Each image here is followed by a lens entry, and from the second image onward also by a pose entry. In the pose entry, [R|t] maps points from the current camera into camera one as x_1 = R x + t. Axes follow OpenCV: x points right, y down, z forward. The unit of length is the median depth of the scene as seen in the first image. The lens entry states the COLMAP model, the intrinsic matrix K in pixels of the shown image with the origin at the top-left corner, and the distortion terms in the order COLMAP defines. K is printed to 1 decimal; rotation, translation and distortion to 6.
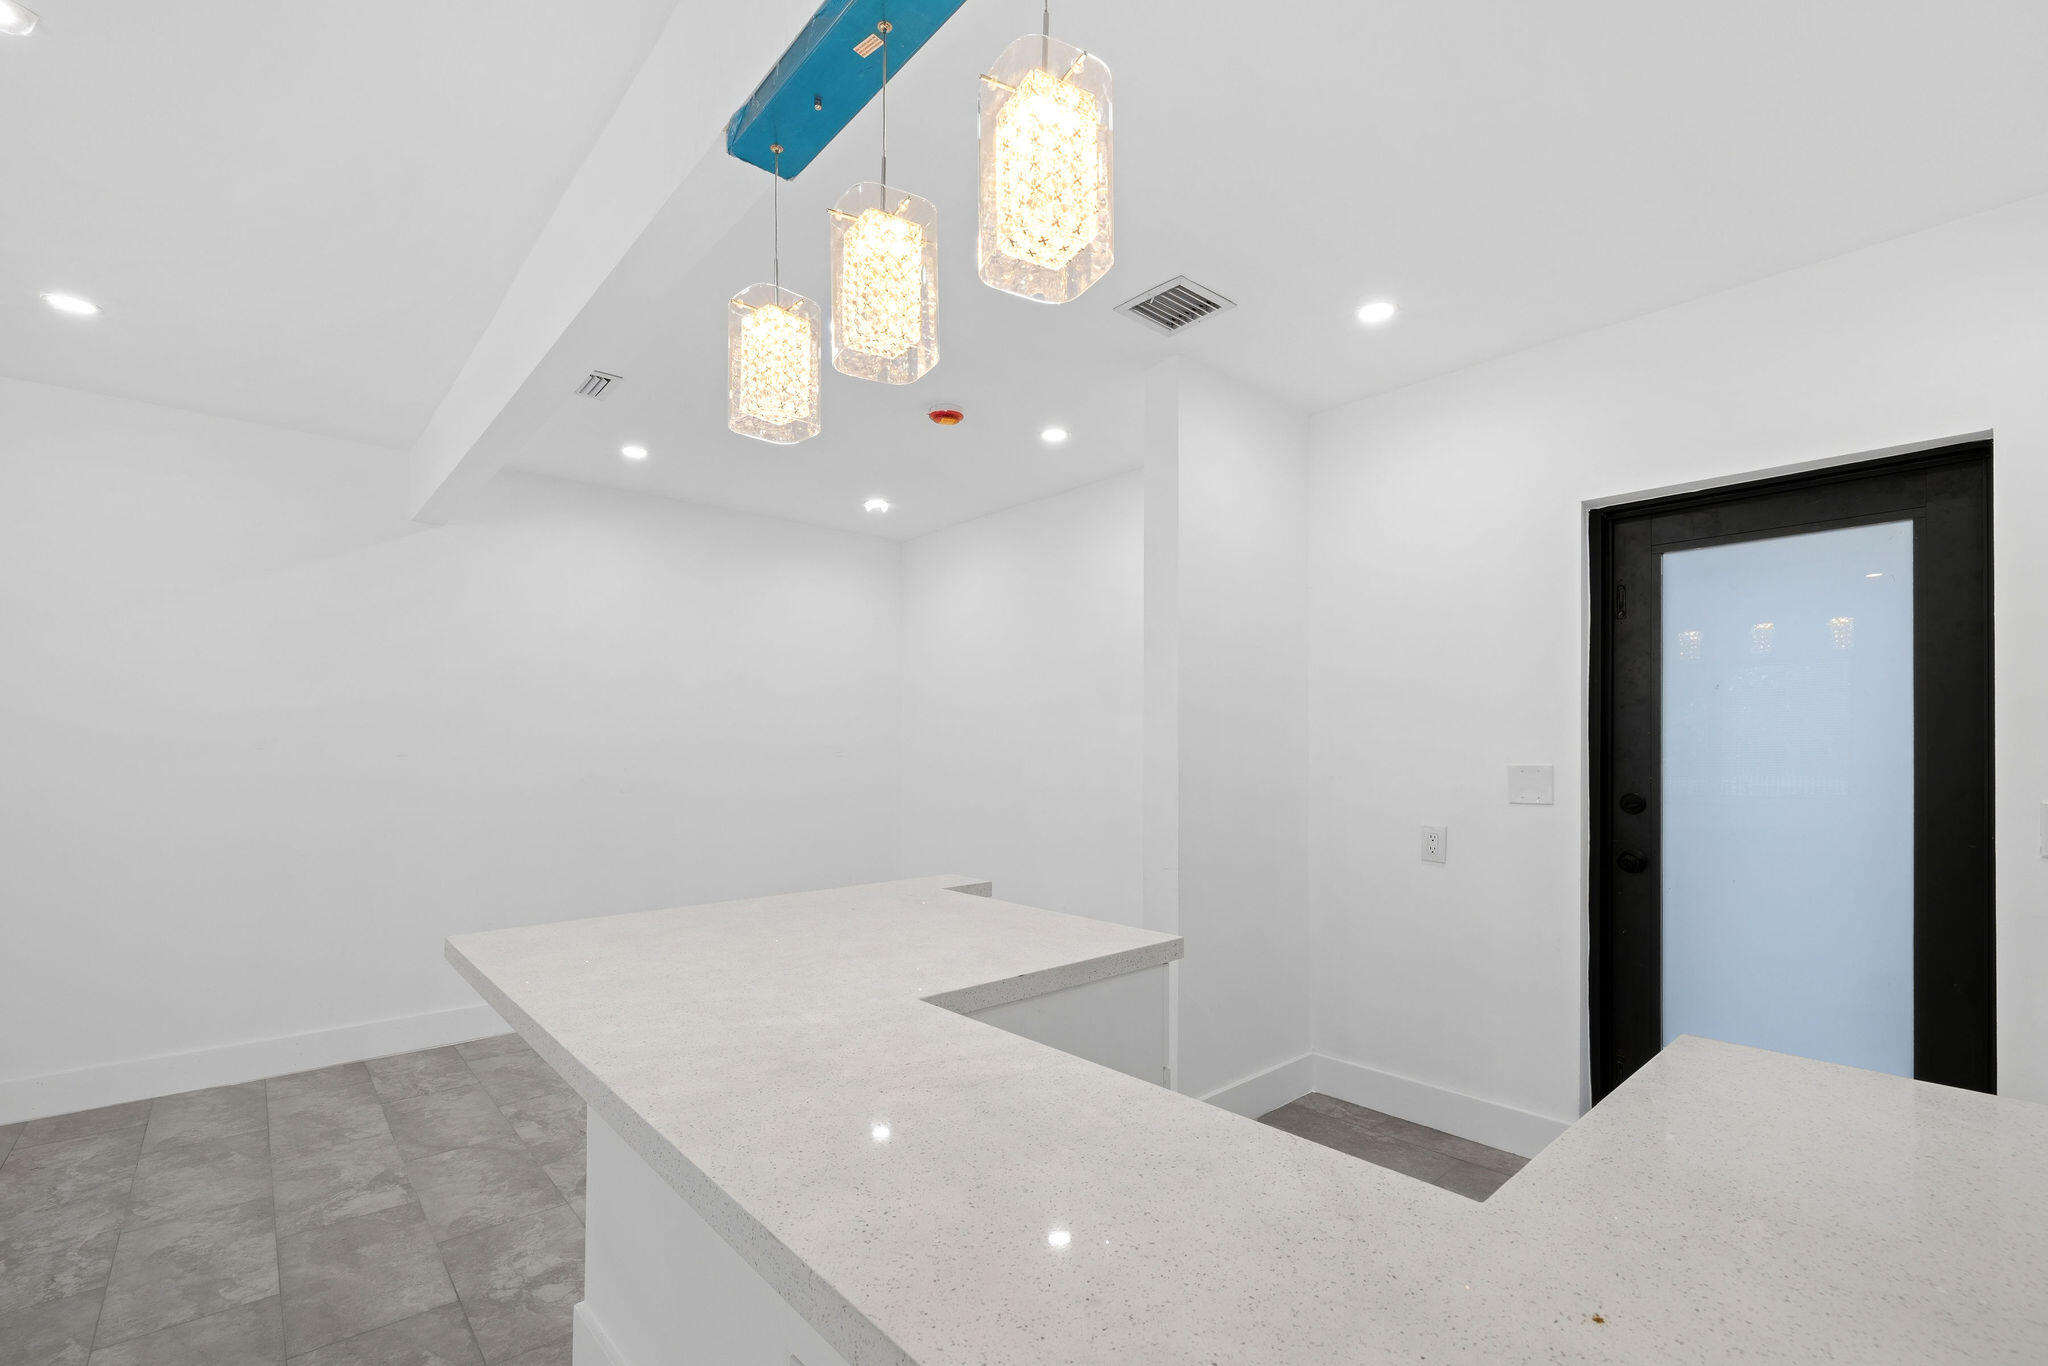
lens RADIAL K [[892.2, 0, 1017.4], [0, 892.2, 743.7], [0, 0, 1]] dist [-0.000383, -0.000117]
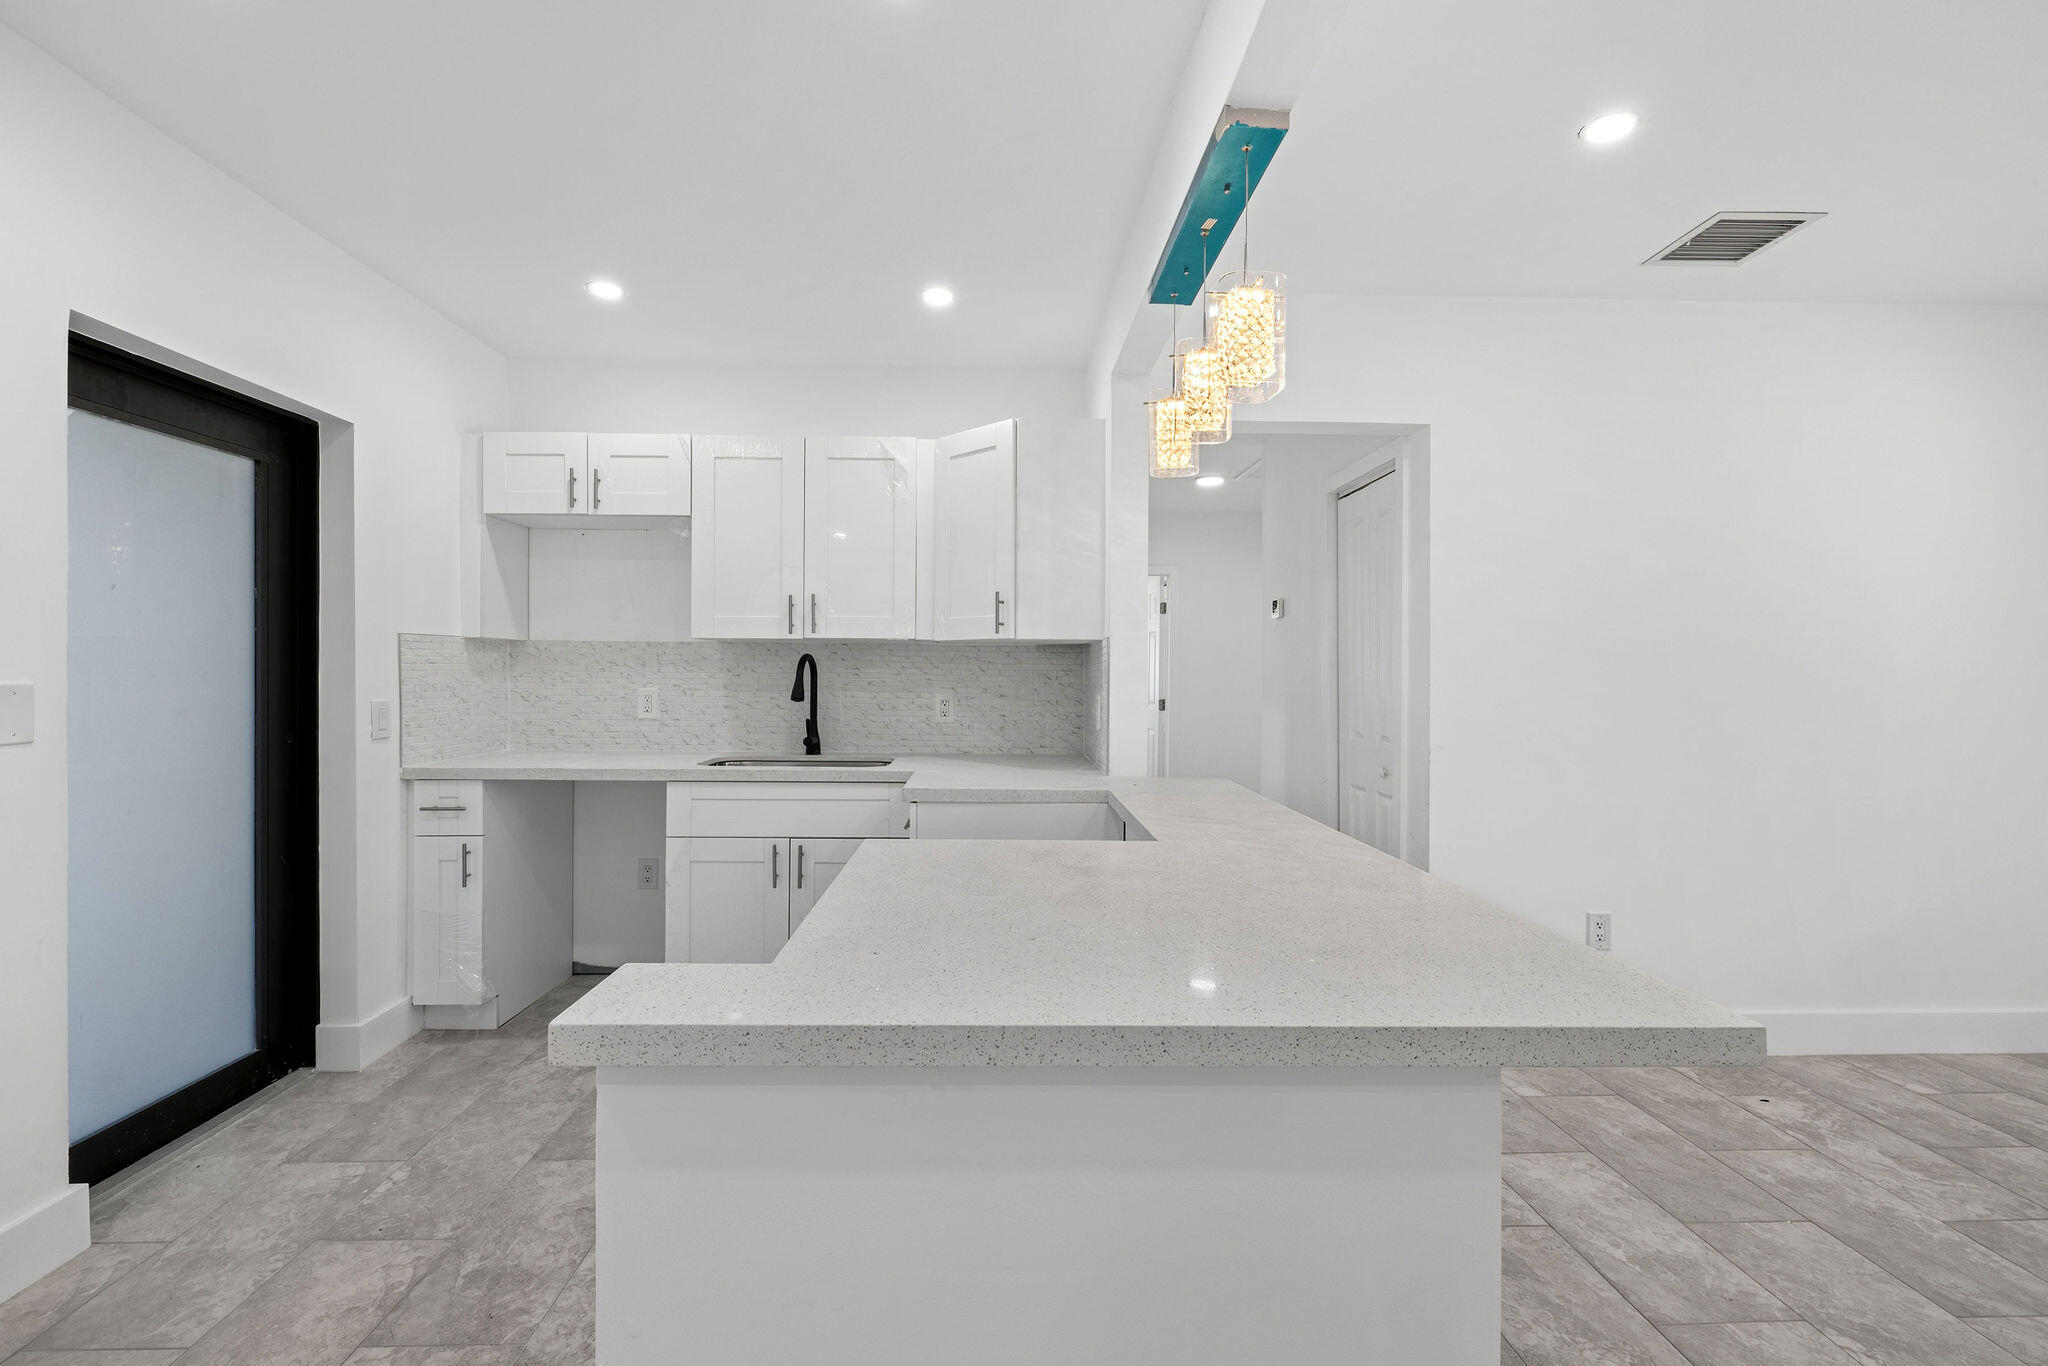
lens RADIAL K [[875.7, 0, 1022.0], [0, 875.7, 675.7], [0, 0, 1]] dist [-0.001065, -0.000159]
pose [[-0.775470, -0.009626, 0.631311, -0.419195], [-0.009941, 0.999946, 0.003035, 0.009181], [-0.631307, -0.003922, -0.775523, 1.121446]]
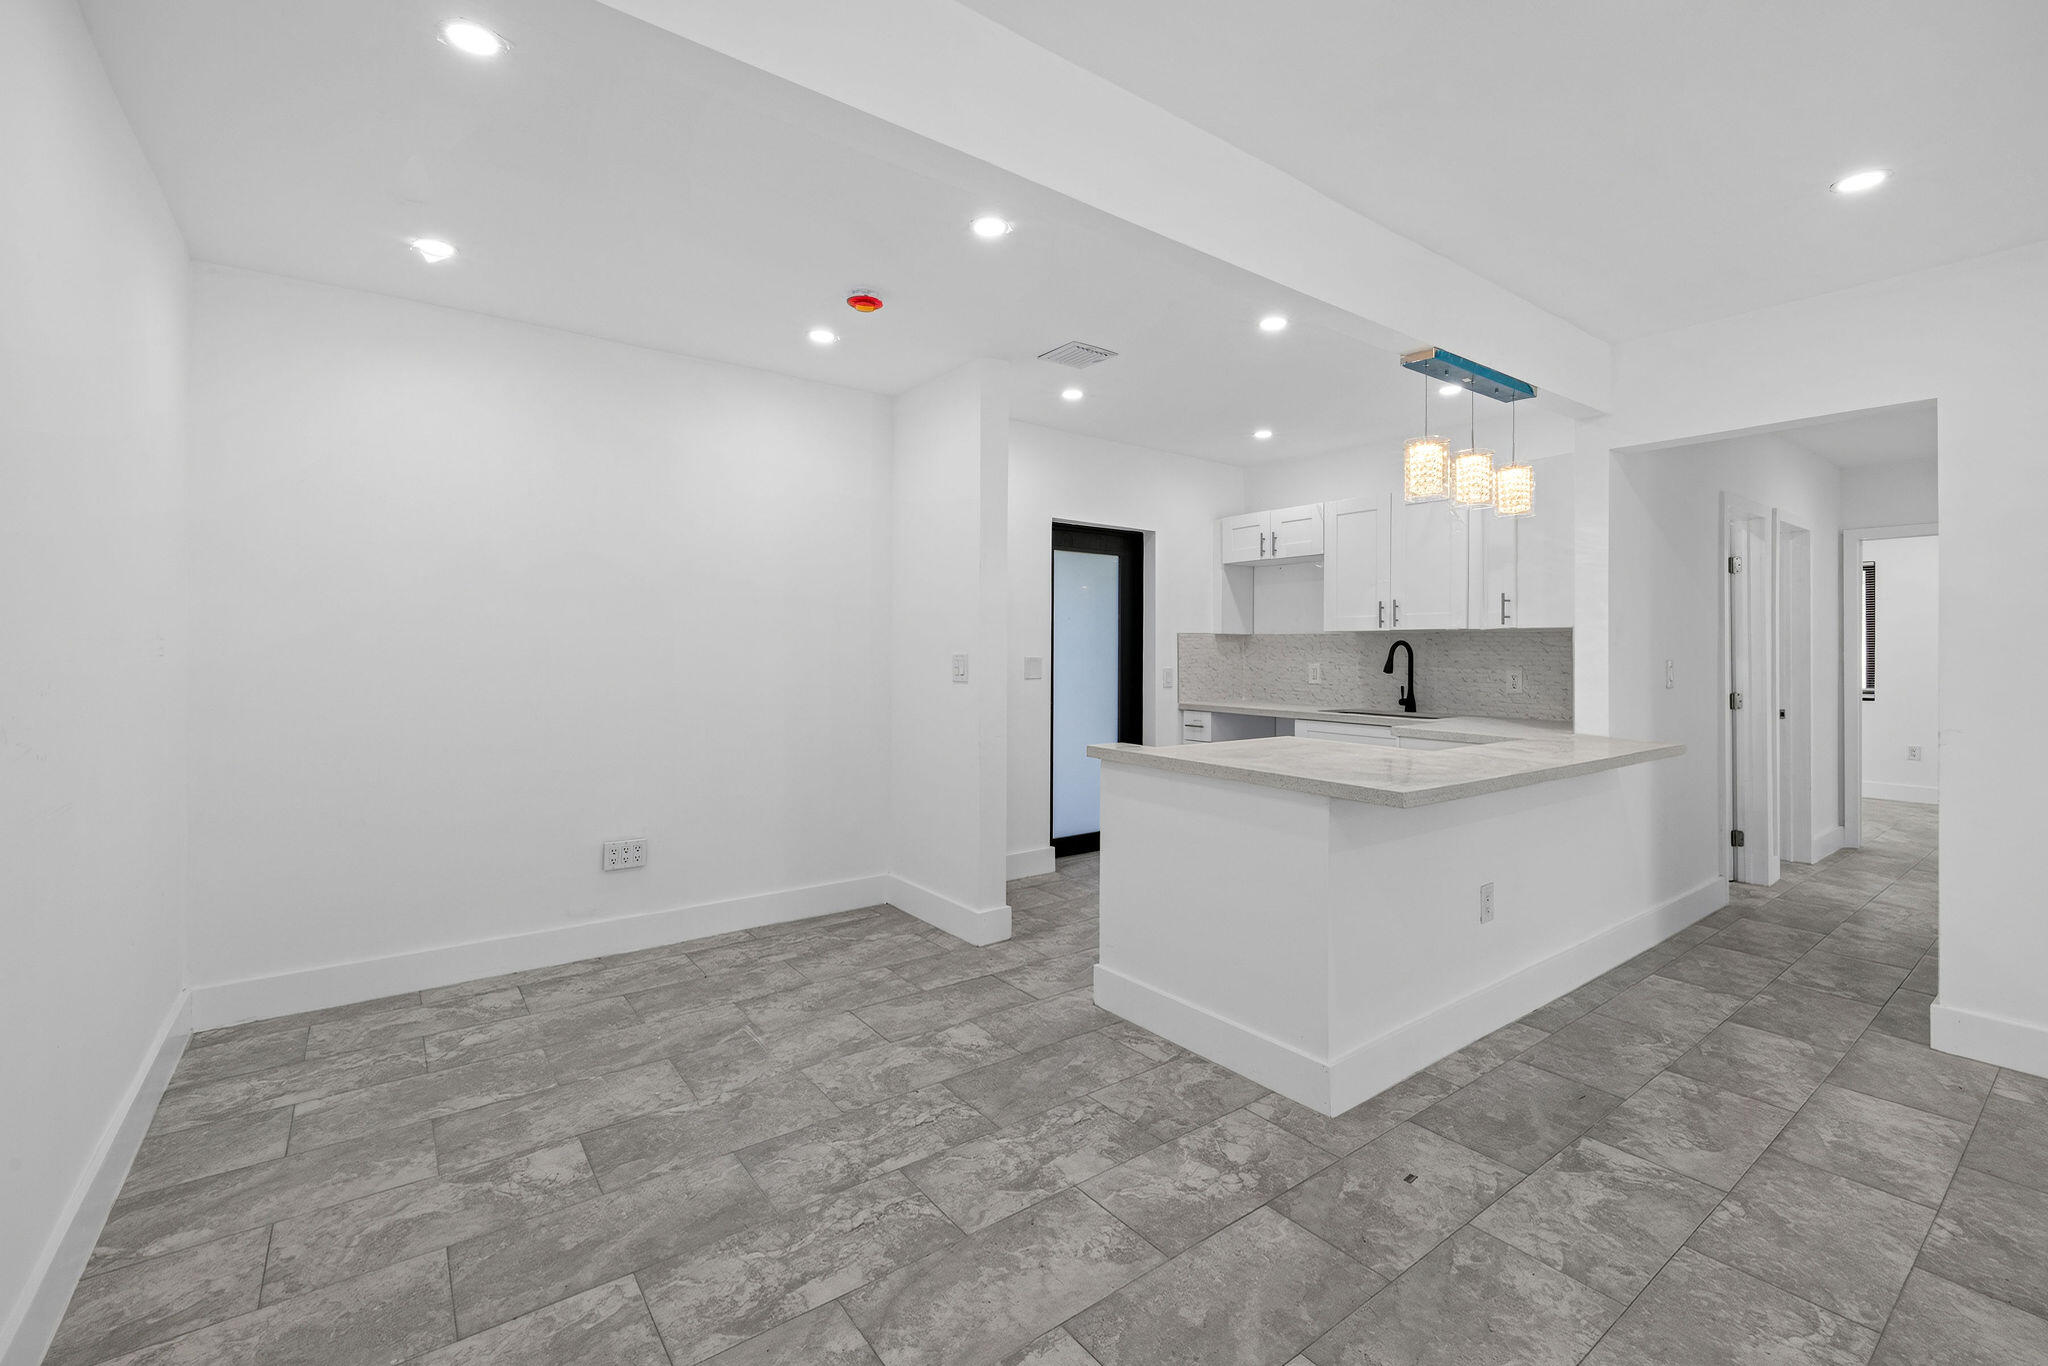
lens RADIAL K [[884.7, 0, 1018.8], [0, 884.7, 650.0], [0, 0, 1]] dist [-0.000656, 0.000153]
pose [[0.077582, -0.000124, 0.996986, -1.317352], [-0.009219, 0.999957, 0.000841, 0.009829], [-0.996943, -0.009257, 0.077577, 0.975515]]
